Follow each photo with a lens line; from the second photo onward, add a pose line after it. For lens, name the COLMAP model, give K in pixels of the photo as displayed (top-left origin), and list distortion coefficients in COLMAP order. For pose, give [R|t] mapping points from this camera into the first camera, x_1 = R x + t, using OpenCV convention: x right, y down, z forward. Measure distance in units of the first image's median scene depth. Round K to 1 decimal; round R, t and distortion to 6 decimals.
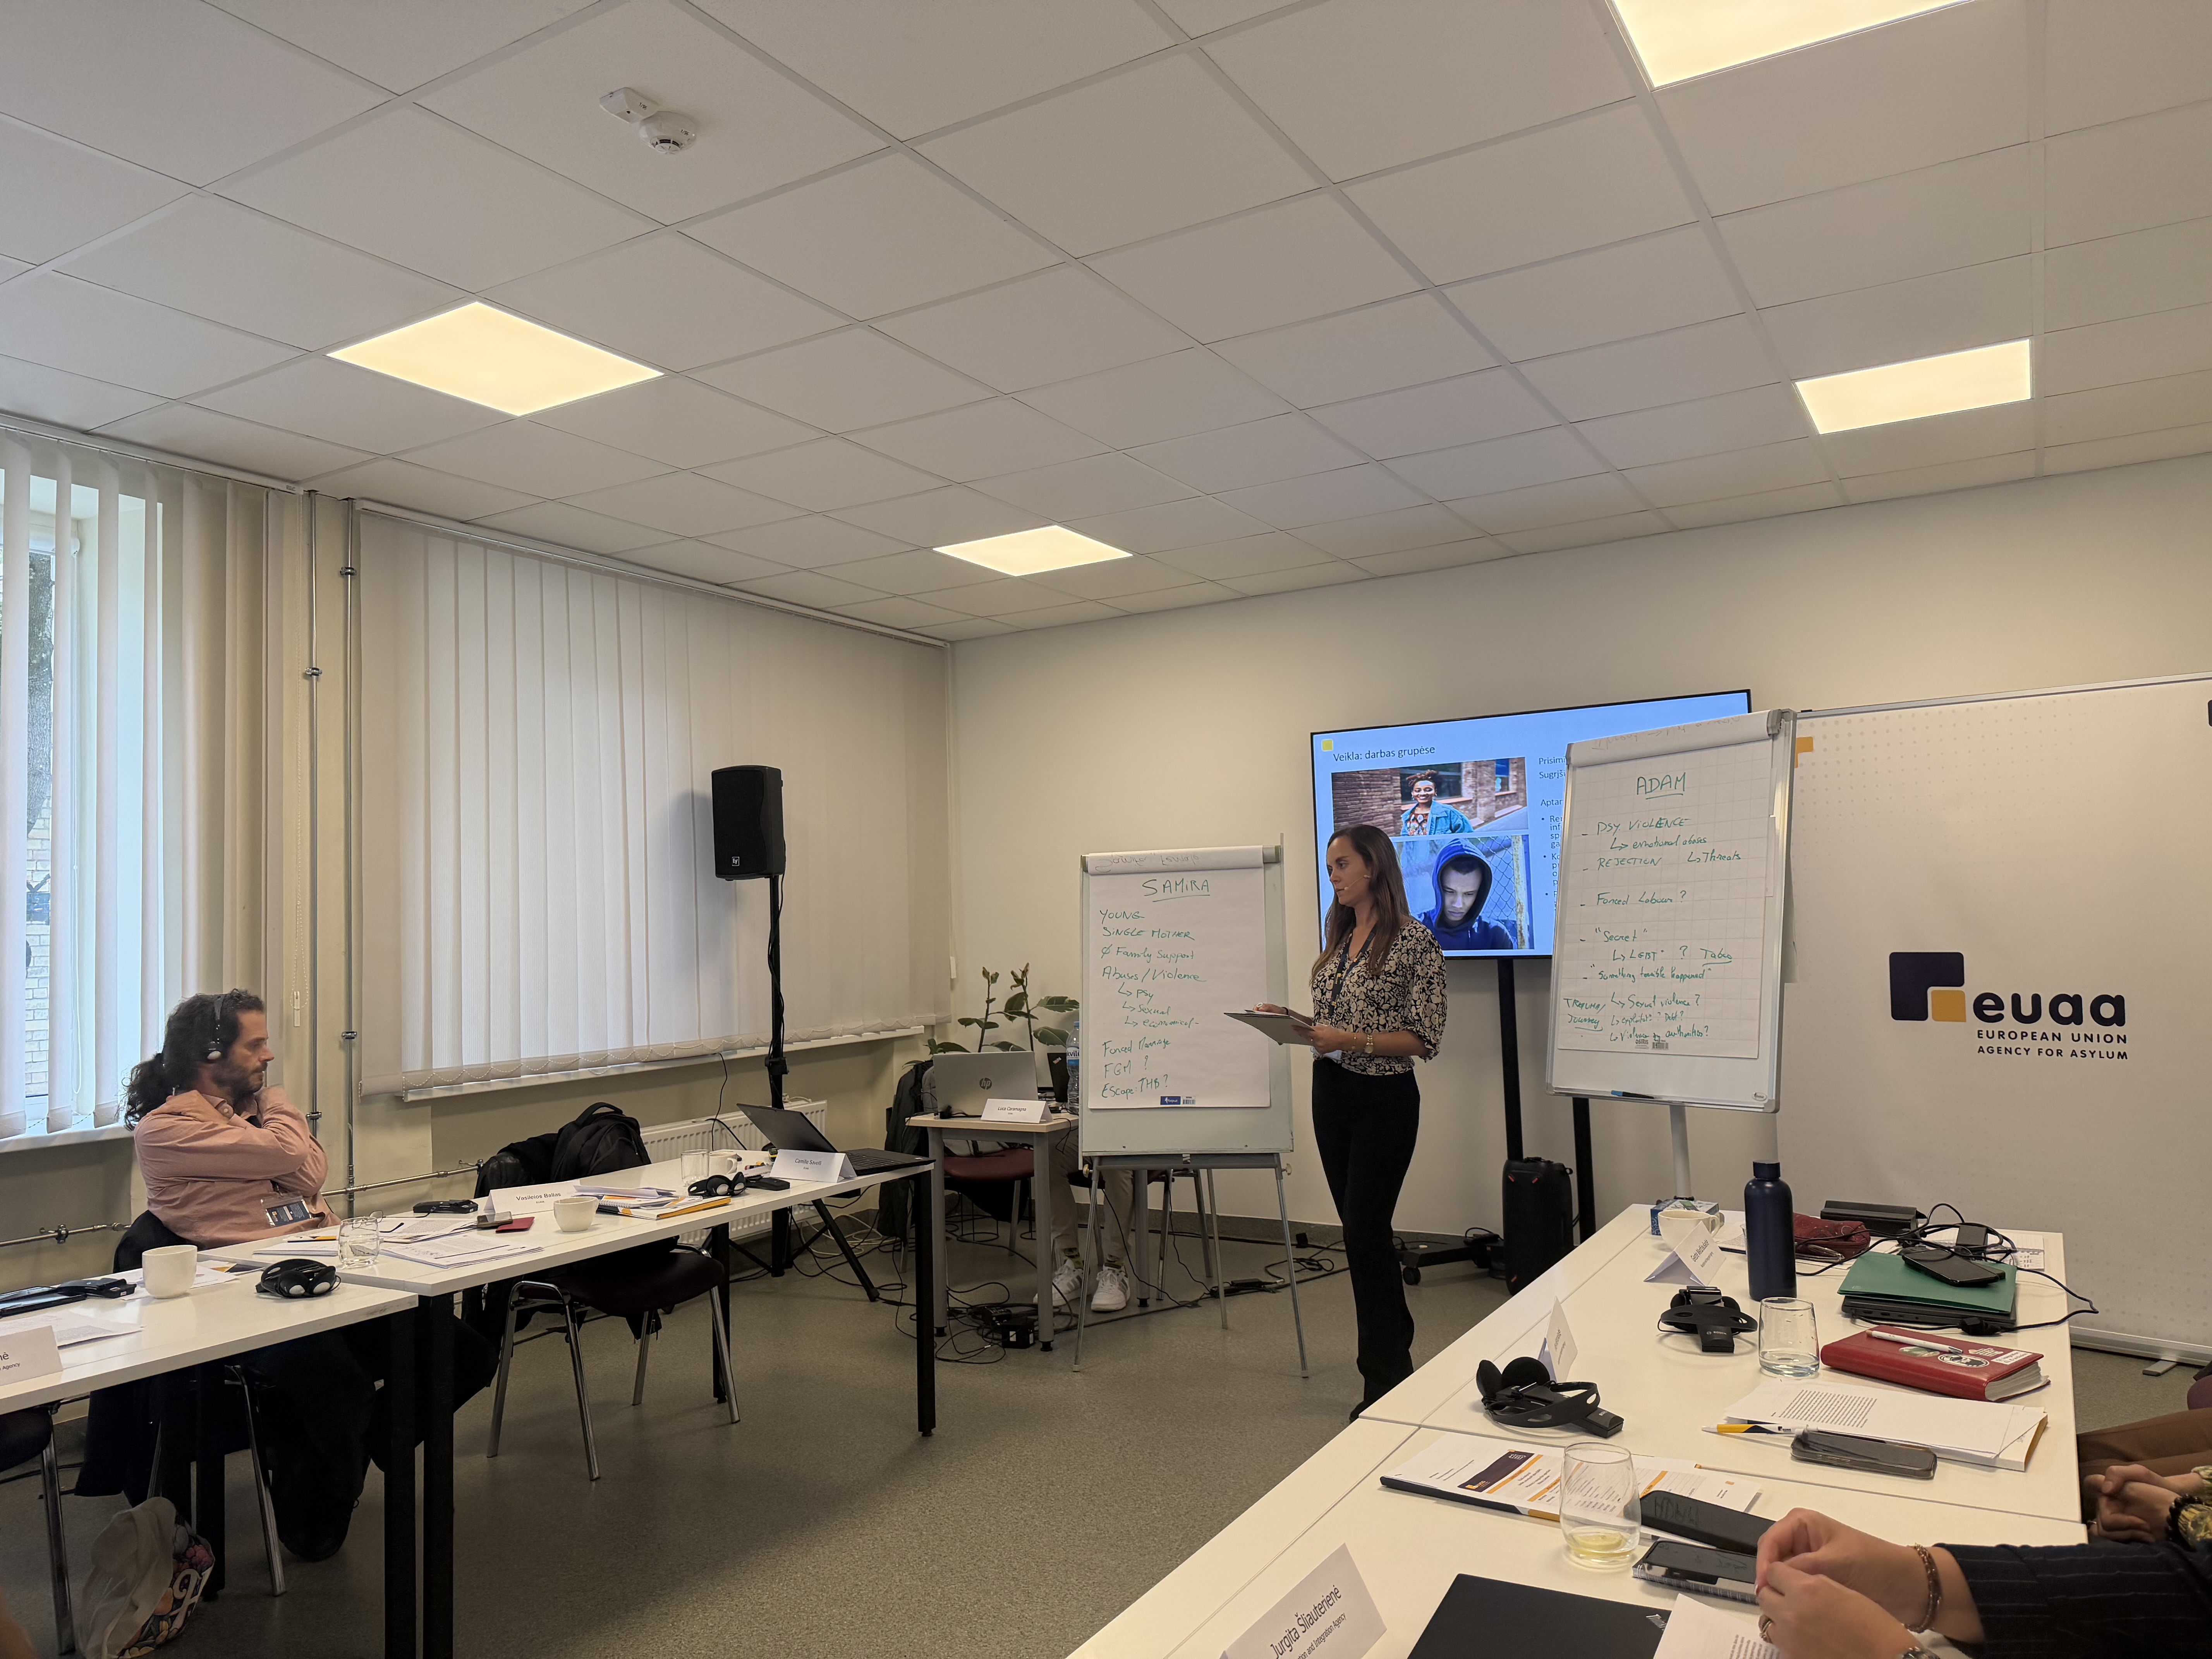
lens RADIAL K [[1549.1, 0, 1106.0], [0, 1549.1, 829.5], [0, 0, 1]] dist [0.048003, -0.080730]
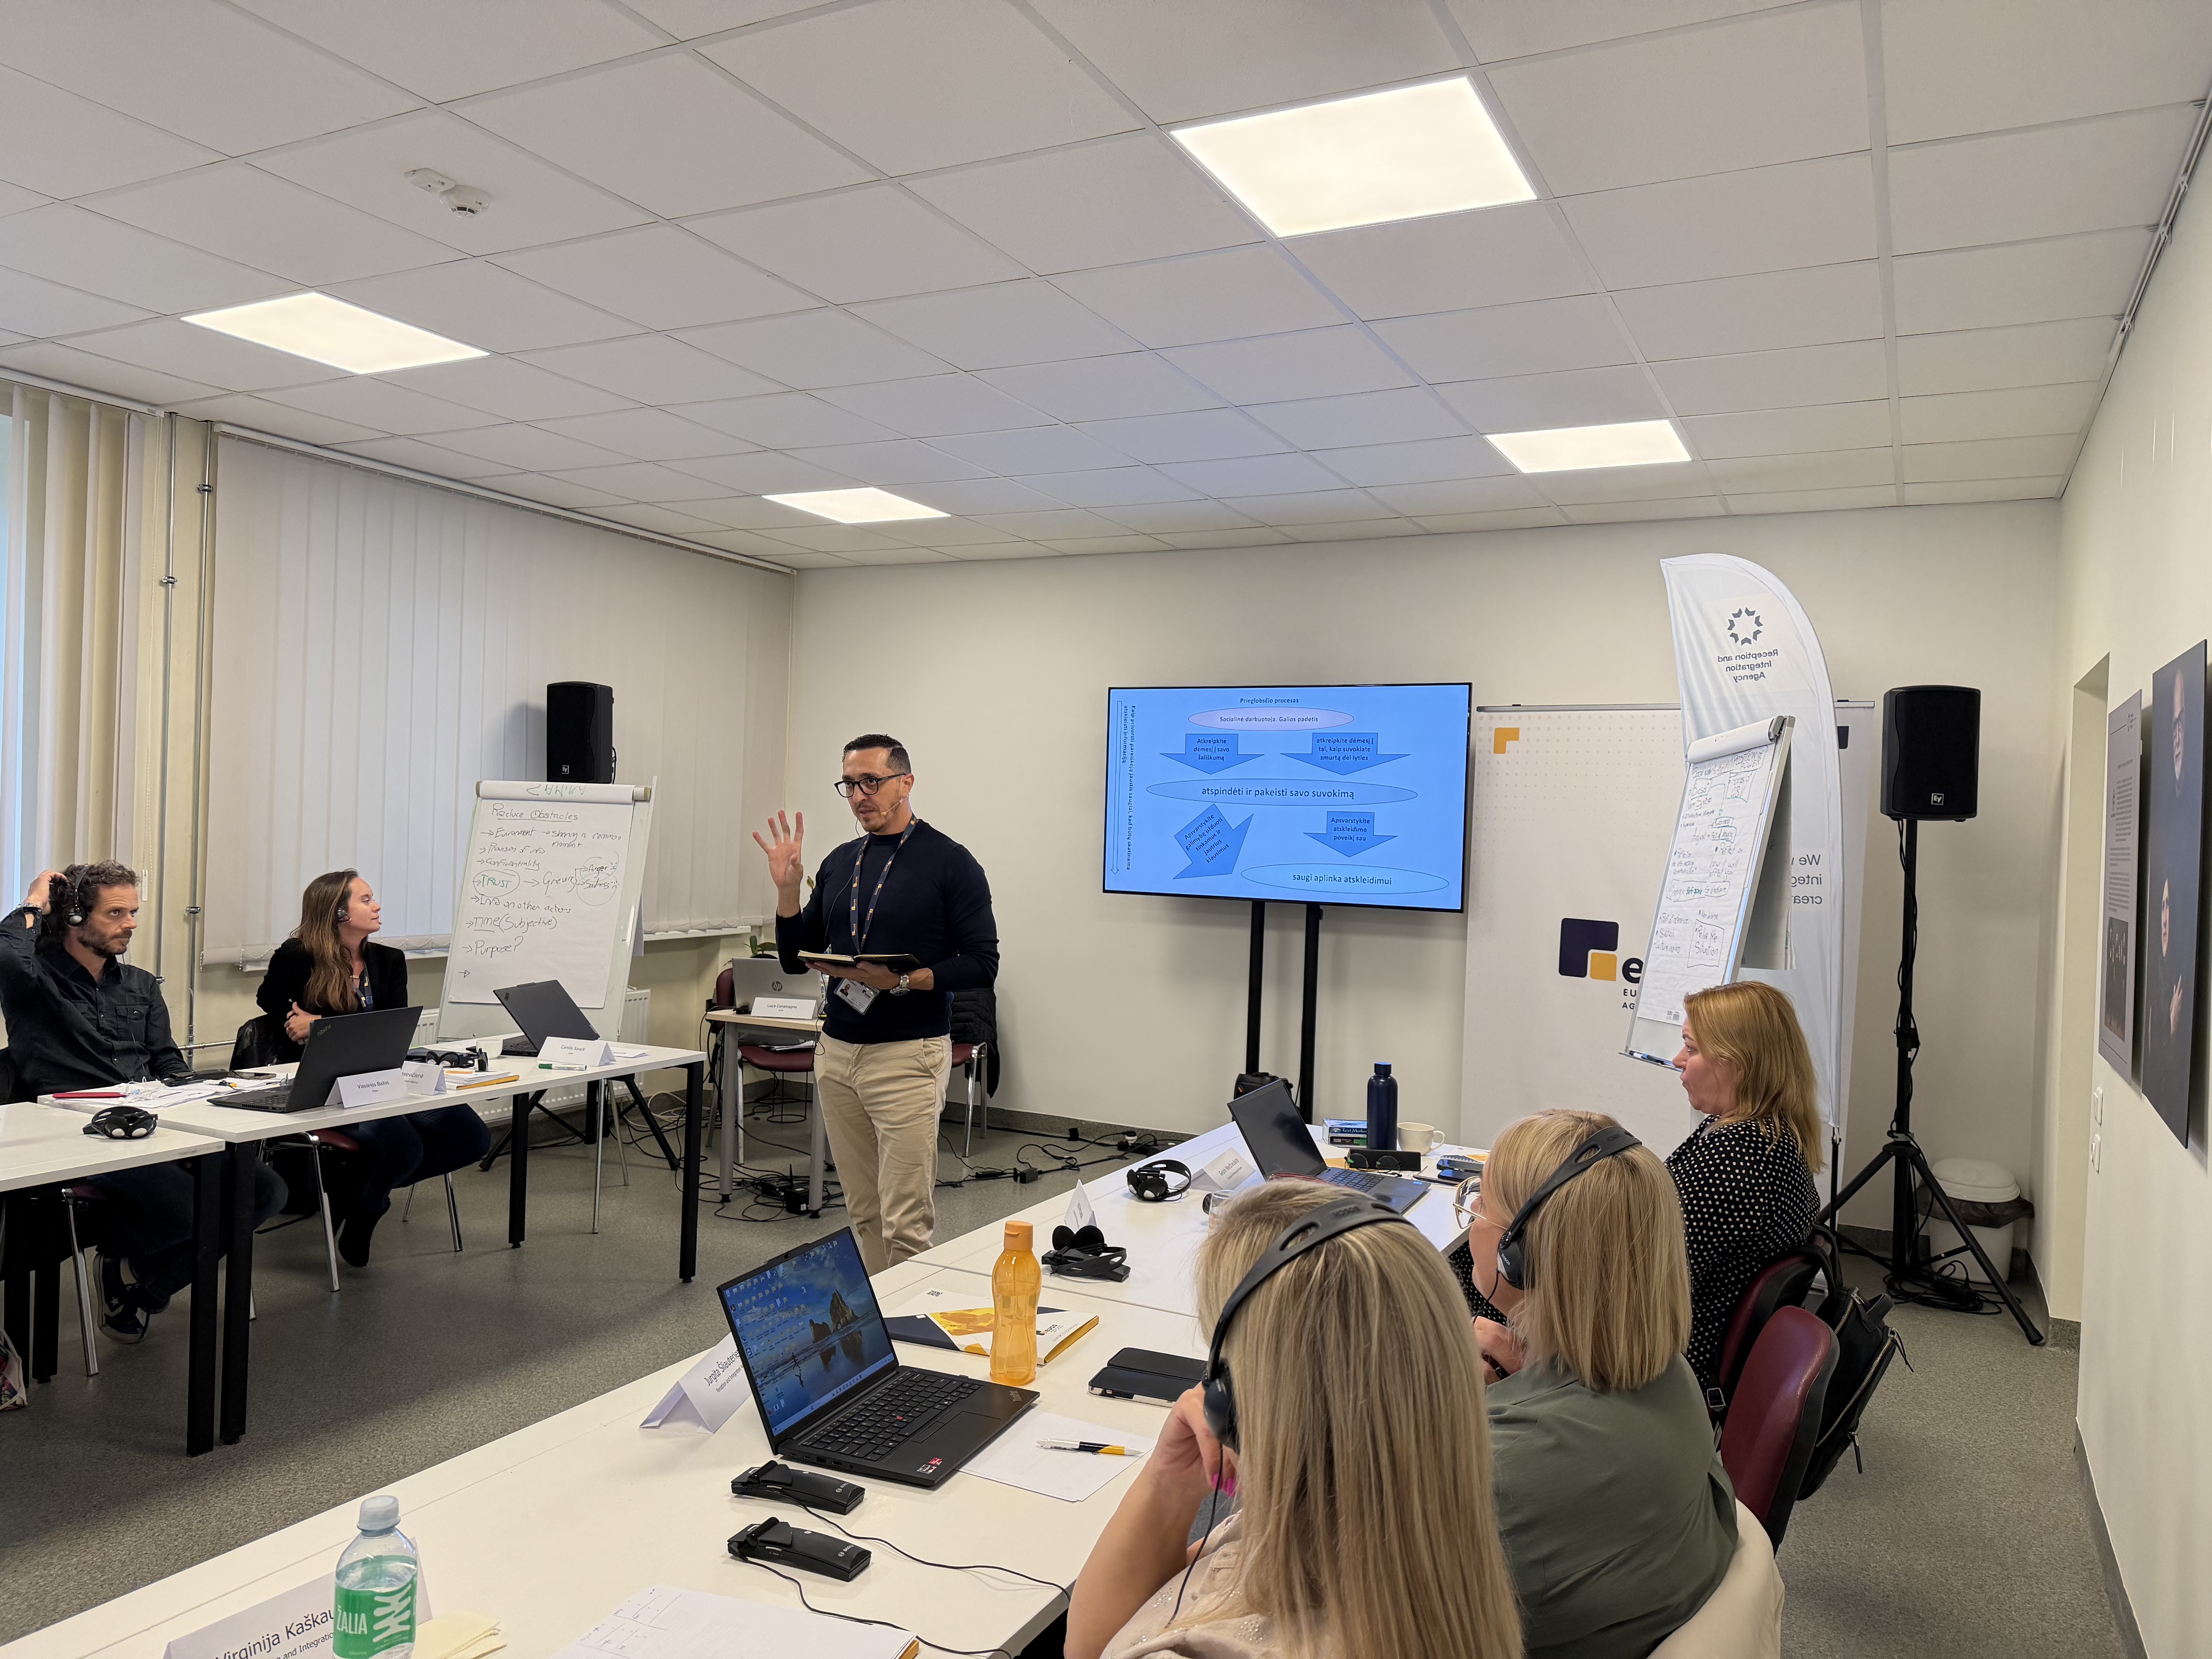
lens RADIAL K [[1545.9, 0, 1113.4], [0, 1545.9, 830.0], [0, 0, 1]] dist [0.037364, -0.042536]
pose [[0.995922, 0.064248, 0.063339, 0.093155], [-0.068366, 0.995532, 0.065132, -0.041626], [-0.058871, -0.069197, 0.995864, -0.139823]]
